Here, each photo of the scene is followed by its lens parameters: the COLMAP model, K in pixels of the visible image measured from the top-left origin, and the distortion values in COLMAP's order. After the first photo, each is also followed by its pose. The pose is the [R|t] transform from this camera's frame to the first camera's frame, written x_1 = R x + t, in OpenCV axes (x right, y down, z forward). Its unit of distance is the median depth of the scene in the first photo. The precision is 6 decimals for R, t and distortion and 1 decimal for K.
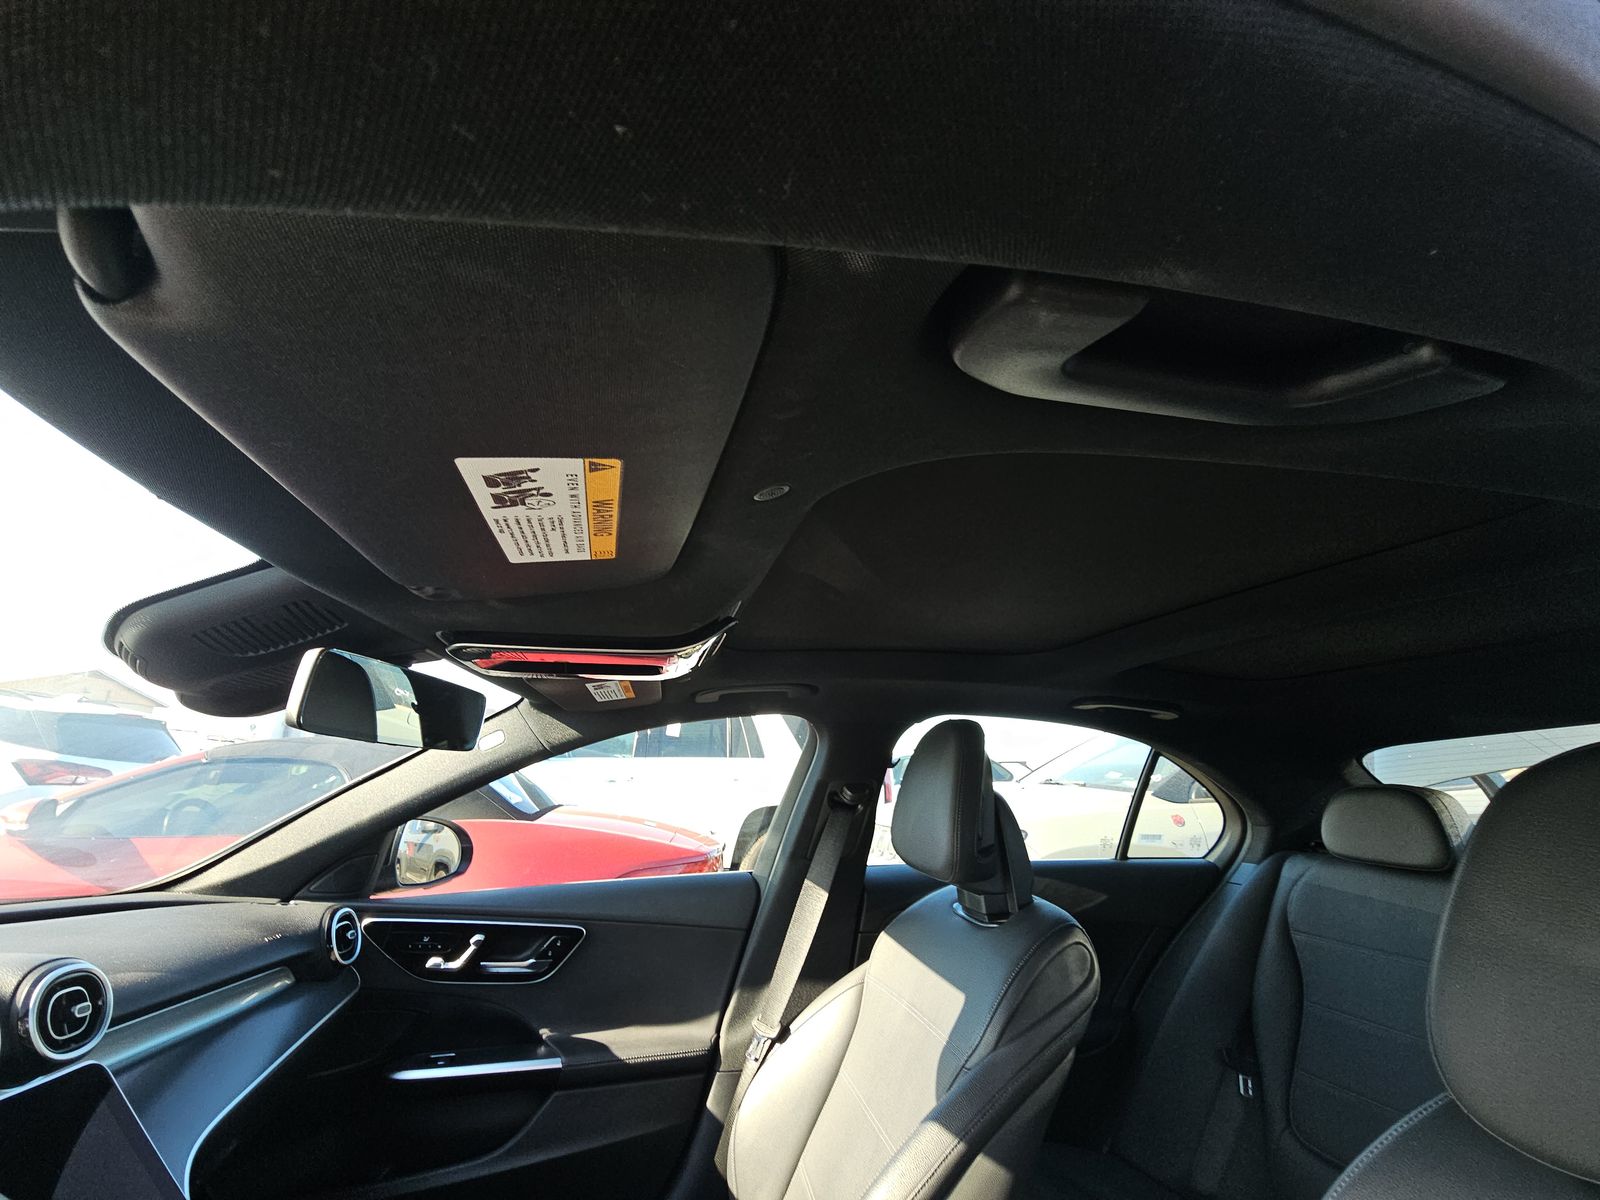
lens RADIAL K [[646.9, 0, 798.8], [0, 646.9, 609.5], [0, 0, 1]] dist [0.013314, -0.012480]
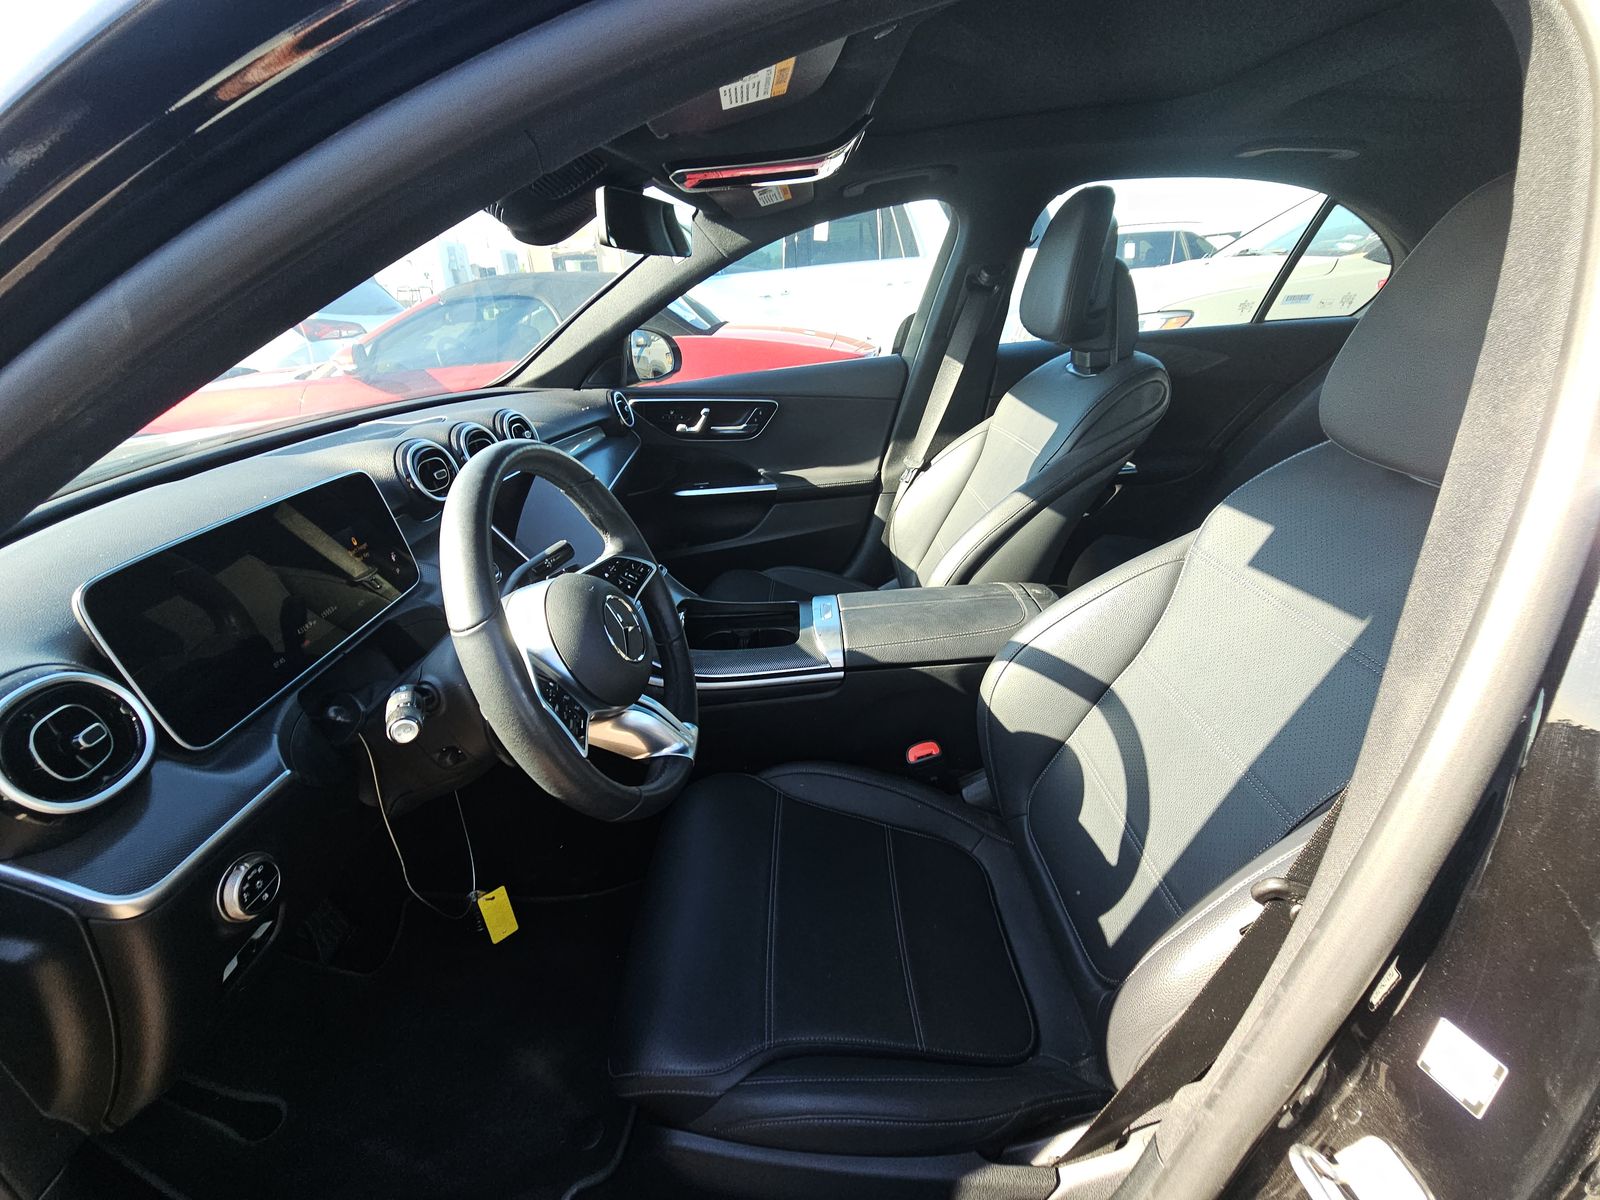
lens RADIAL K [[646.9, 0, 798.8], [0, 646.9, 609.5], [0, 0, 1]] dist [0.013314, -0.012480]
pose [[0.972548, 0.026992, -0.231131, 0.038822], [0.131259, 0.756523, 0.640658, -0.041323], [0.192149, -0.653409, 0.732213, -0.267304]]
